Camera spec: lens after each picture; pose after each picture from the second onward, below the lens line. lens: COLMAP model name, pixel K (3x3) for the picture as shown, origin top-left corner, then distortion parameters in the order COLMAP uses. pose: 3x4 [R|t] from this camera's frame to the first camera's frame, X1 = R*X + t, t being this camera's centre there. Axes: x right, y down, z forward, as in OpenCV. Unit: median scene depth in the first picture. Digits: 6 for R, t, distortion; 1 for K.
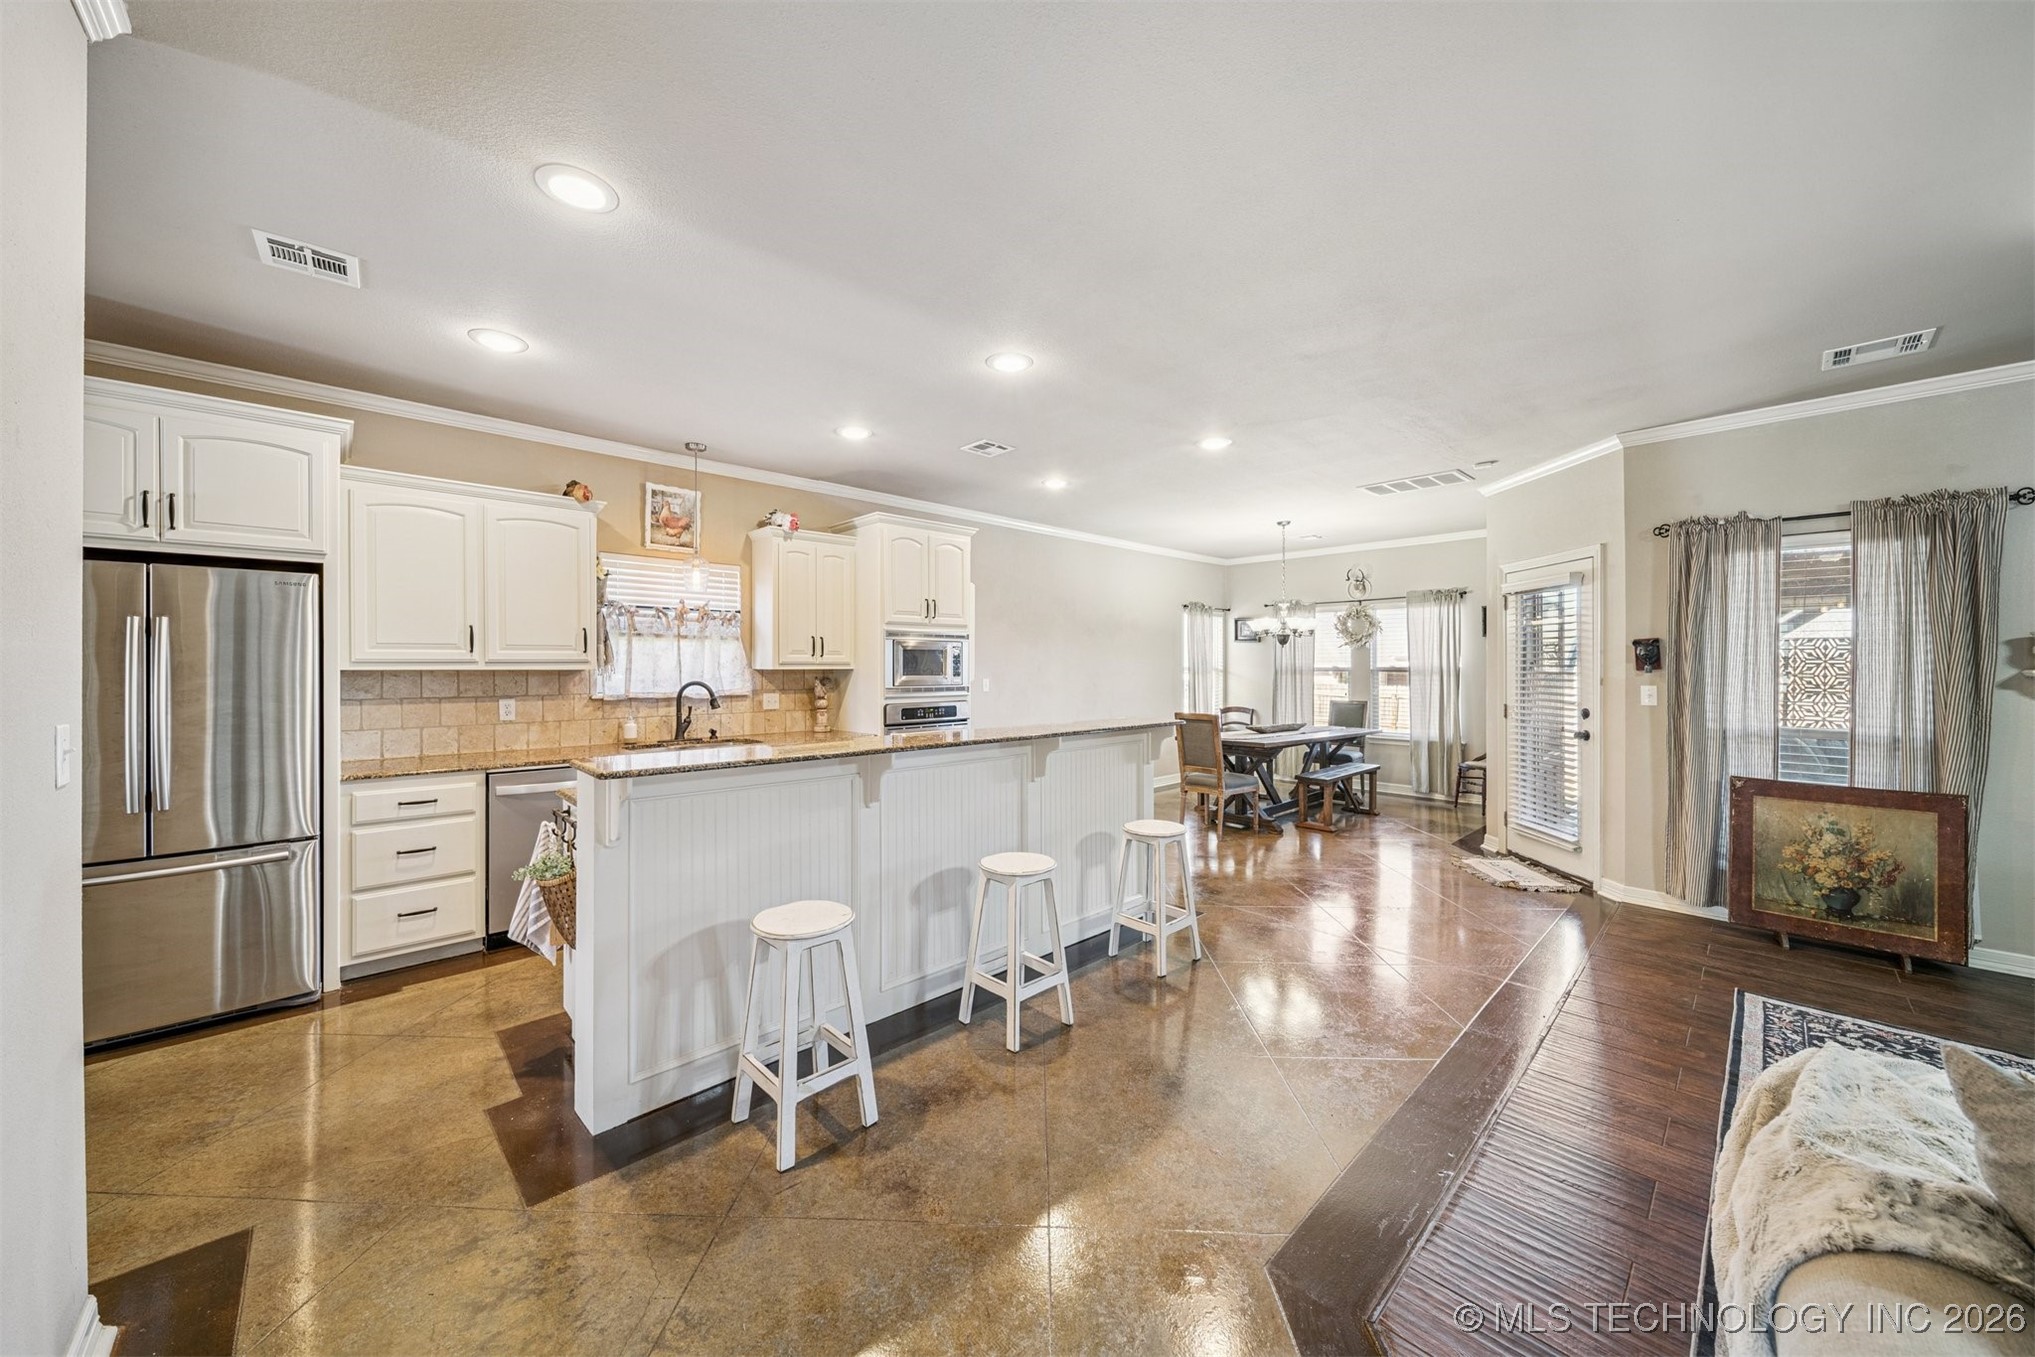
lens RADIAL K [[719.2, 0, 1000.1], [0, 719.2, 665.5], [0, 0, 1]] dist [-0.001854, -0.000332]
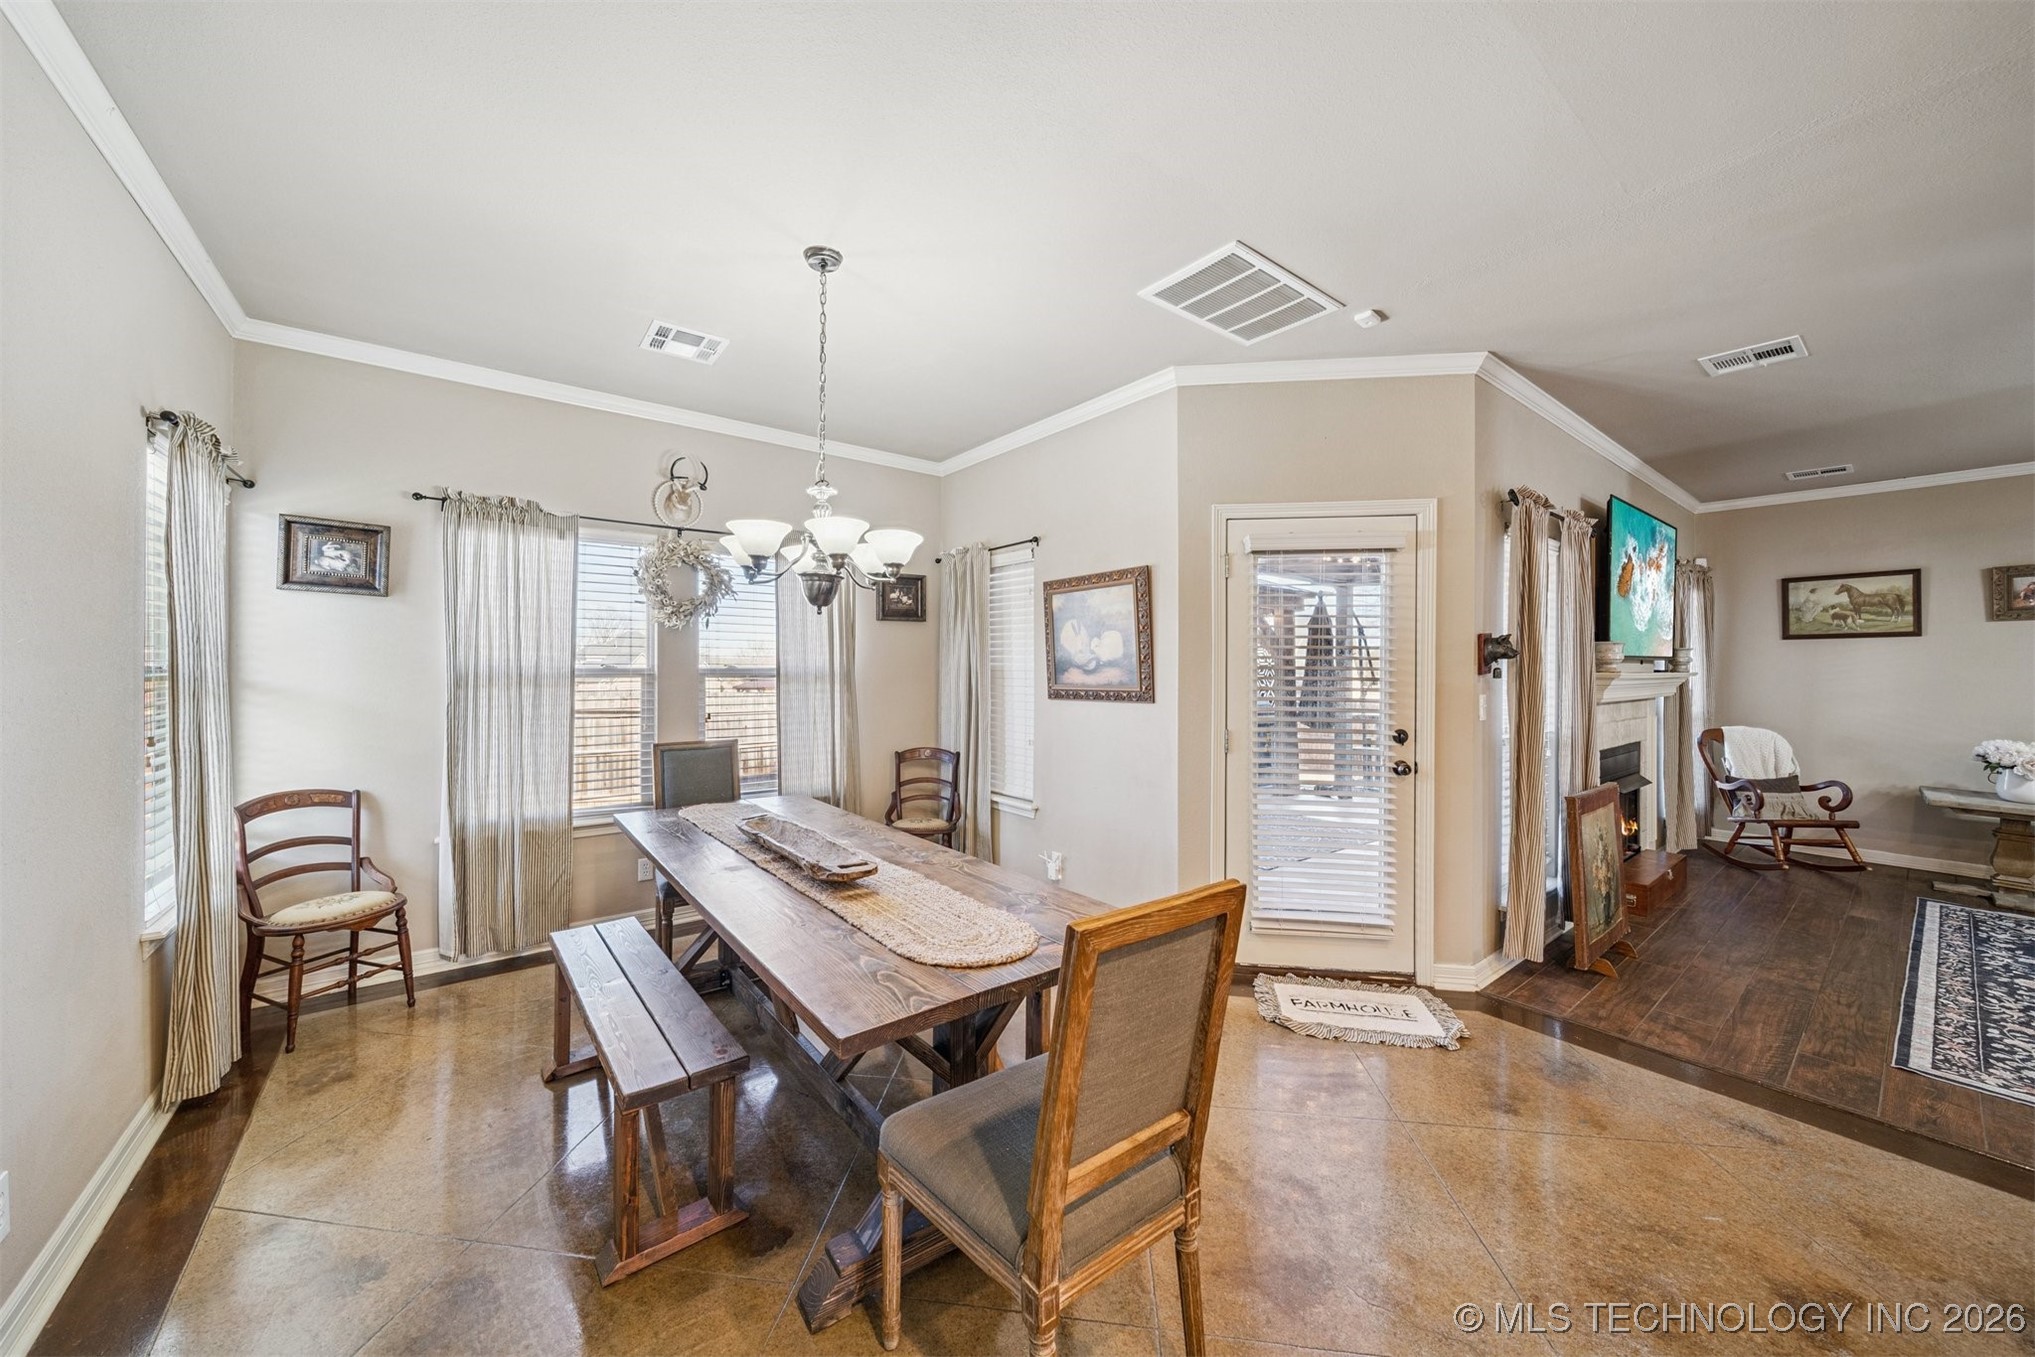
lens RADIAL K [[719.2, 0, 1000.1], [0, 719.2, 665.5], [0, 0, 1]] dist [-0.001854, -0.000332]
pose [[0.094648, 0.000080, 0.995511, 0.080849], [-0.004846, 0.999988, 0.000381, -0.001229], [-0.995499, -0.004860, 0.094648, 1.347100]]
